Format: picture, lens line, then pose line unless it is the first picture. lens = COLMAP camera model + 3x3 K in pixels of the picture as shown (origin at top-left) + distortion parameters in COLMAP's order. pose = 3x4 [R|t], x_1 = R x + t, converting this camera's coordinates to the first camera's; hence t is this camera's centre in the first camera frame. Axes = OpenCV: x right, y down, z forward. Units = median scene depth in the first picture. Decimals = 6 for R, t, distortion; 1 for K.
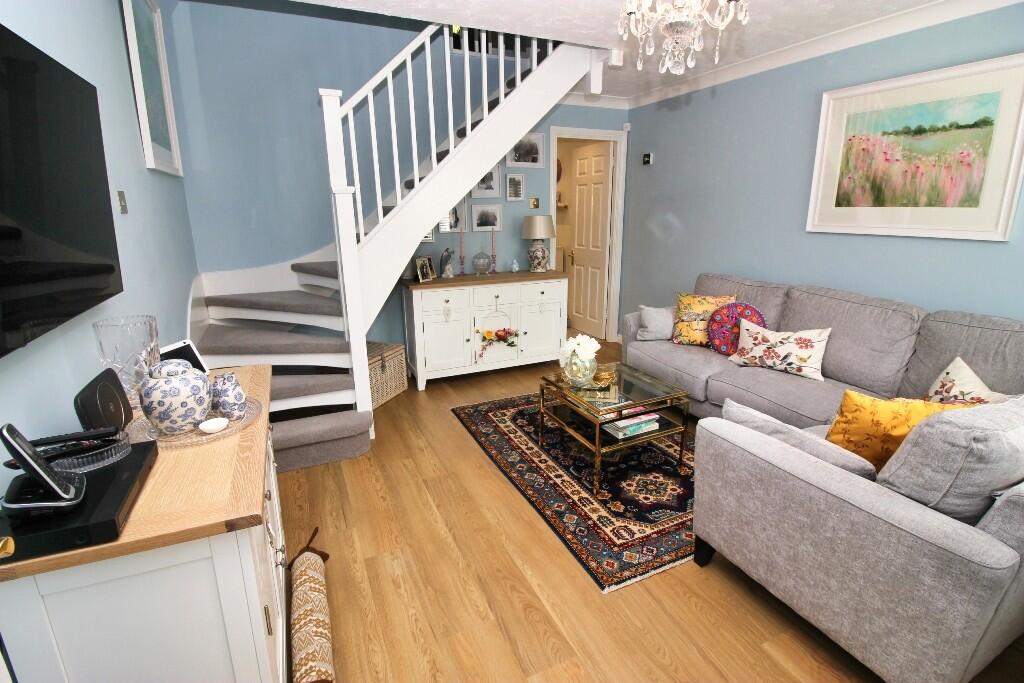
lens RADIAL K [[475.2, 0, 509.3], [0, 475.2, 333.2], [0, 0, 1]] dist [0.003203, -0.015060]
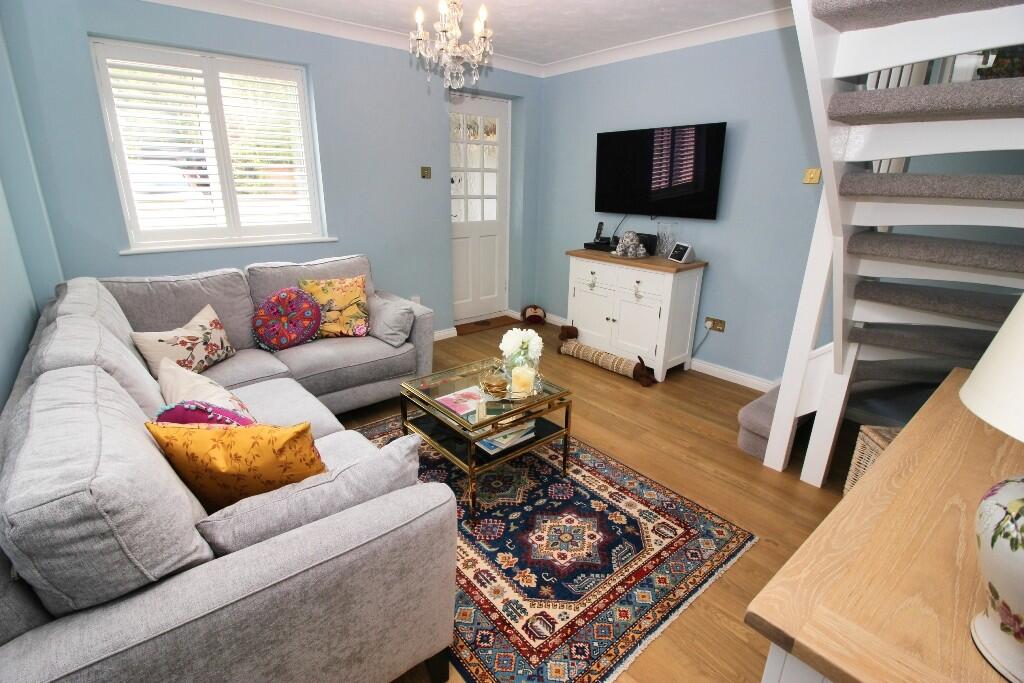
lens RADIAL K [[475.2, 0, 509.3], [0, 475.2, 333.2], [0, 0, 1]] dist [0.003203, -0.015060]
pose [[-0.966518, 0.071500, -0.246437, 0.365233], [-0.072207, 0.845800, 0.528590, -0.417455], [0.246231, 0.528687, -0.812318, 1.606315]]
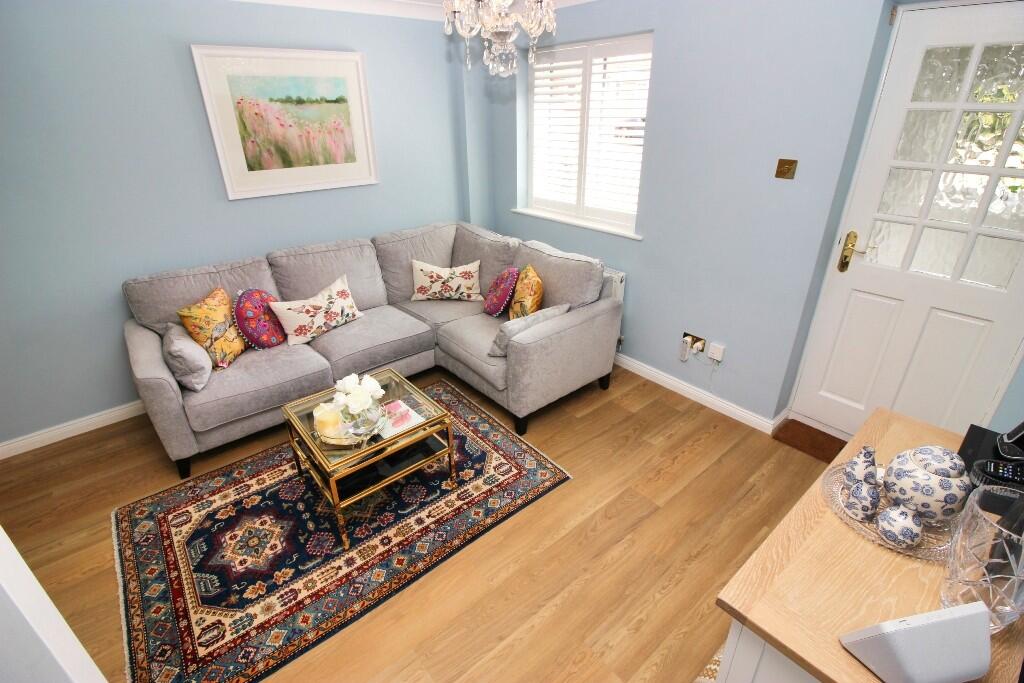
lens RADIAL K [[475.2, 0, 509.3], [0, 475.2, 333.2], [0, 0, 1]] dist [0.003203, -0.015060]
pose [[-0.256057, -0.405825, 0.877349, -0.527341], [0.260689, 0.844990, 0.466940, -0.330168], [-0.930847, 0.348278, -0.110571, 0.781350]]
